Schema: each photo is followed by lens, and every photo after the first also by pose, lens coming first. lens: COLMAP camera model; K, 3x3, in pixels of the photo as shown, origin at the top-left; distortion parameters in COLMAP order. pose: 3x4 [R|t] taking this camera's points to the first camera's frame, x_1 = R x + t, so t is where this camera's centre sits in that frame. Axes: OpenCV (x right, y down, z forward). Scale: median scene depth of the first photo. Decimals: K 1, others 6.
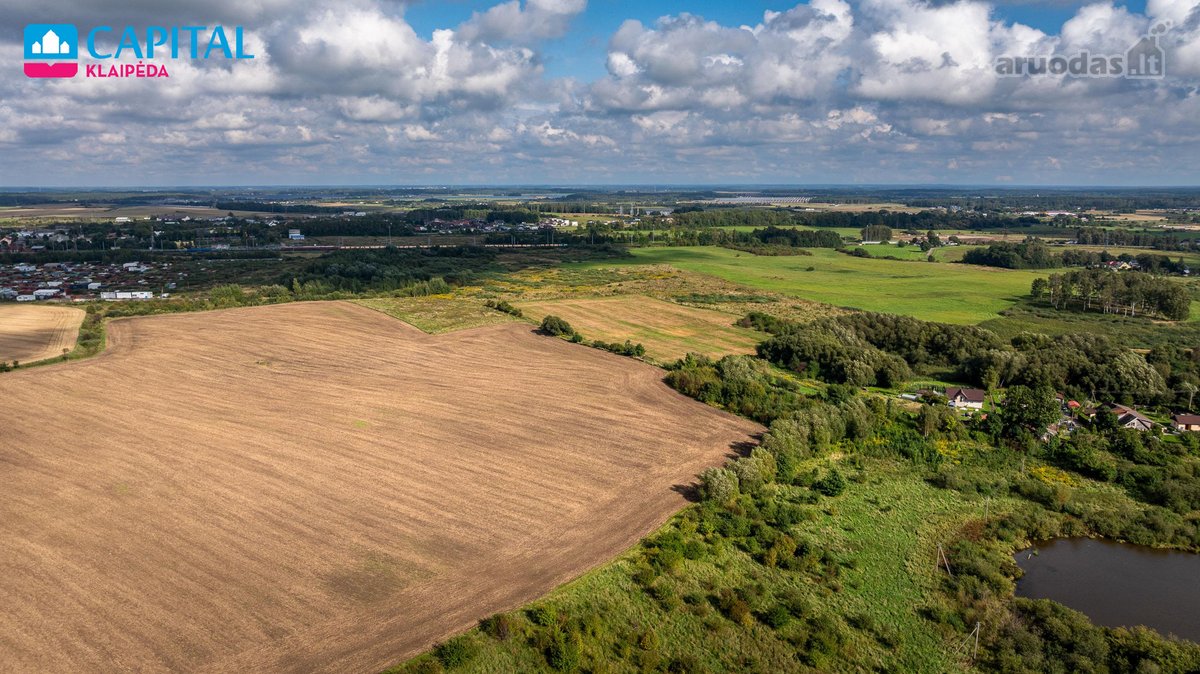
lens RADIAL K [[838.1, 0, 599.6], [0, 838.1, 350.0], [0, 0, 1]] dist [-0.021809, 0.007184]
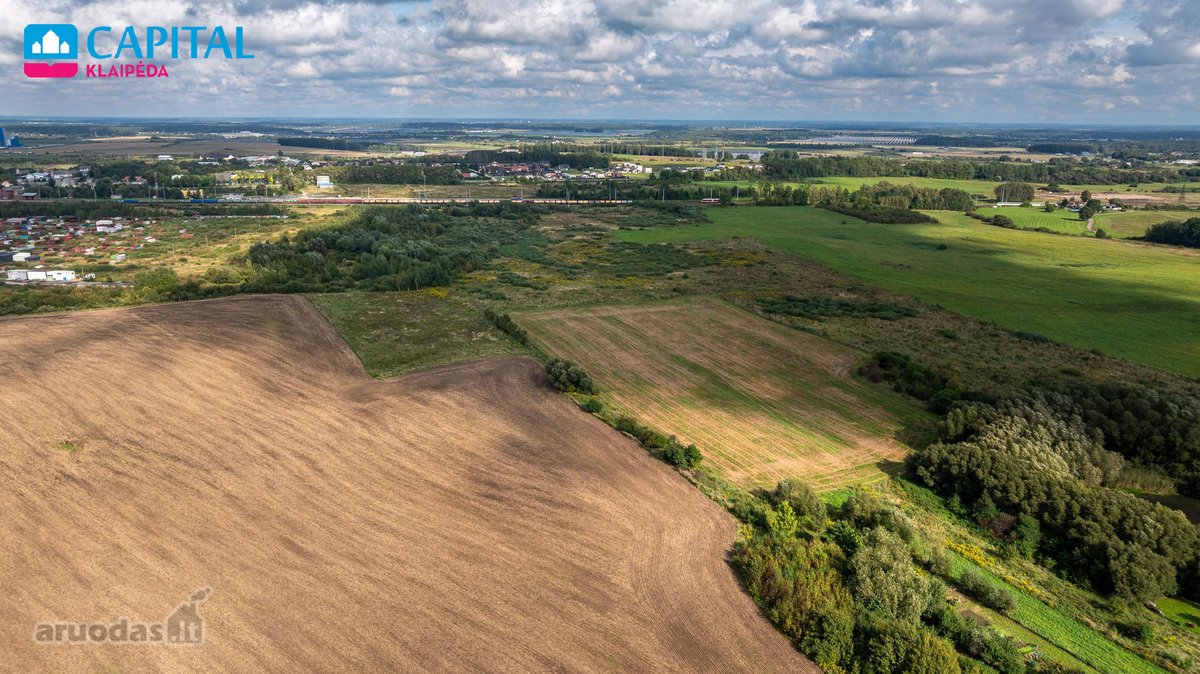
lens RADIAL K [[838.1, 0, 599.6], [0, 838.1, 350.0], [0, 0, 1]] dist [-0.021809, 0.007184]
pose [[0.994796, 0.035852, -0.095369, 0.012033], [-0.028669, 0.996722, 0.075651, -0.036037], [0.097769, -0.072523, 0.992563, 0.143757]]
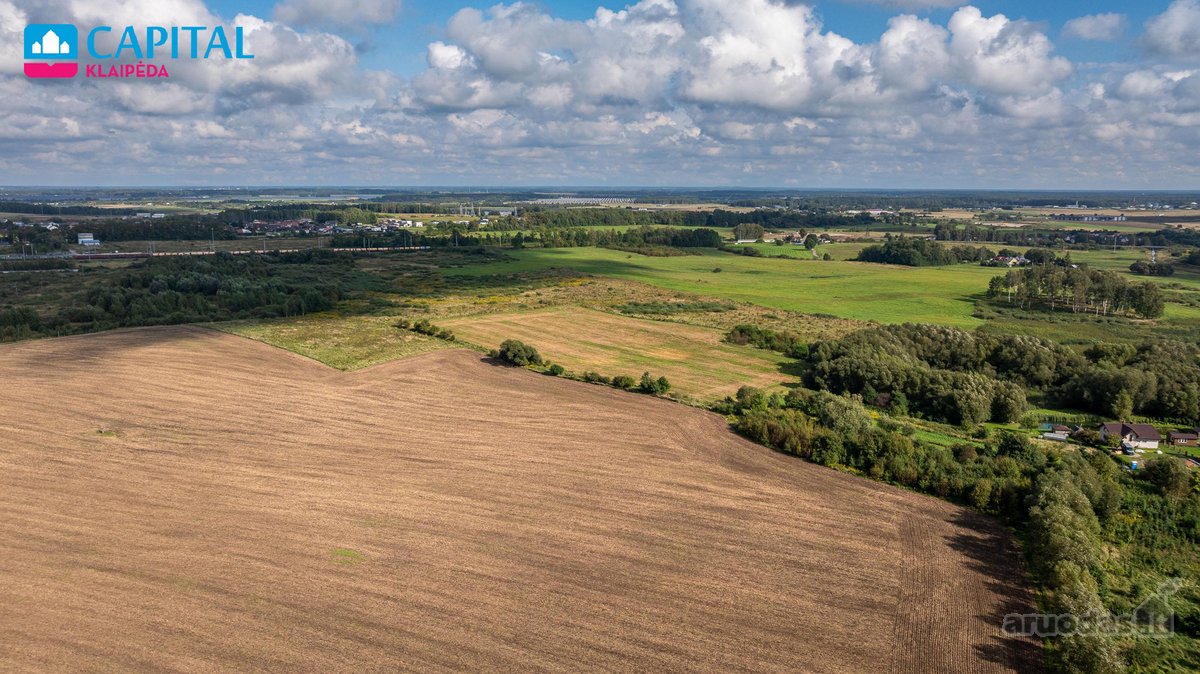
lens RADIAL K [[841.9, 0, 600.0], [0, 841.9, 337.0], [0, 0, 1]] dist [-0.039372, 0.038400]
pose [[0.974669, -0.035236, 0.220858, -0.055522], [0.039225, 0.999137, -0.013698, -0.011284], [-0.220185, 0.022014, 0.975210, 0.091155]]
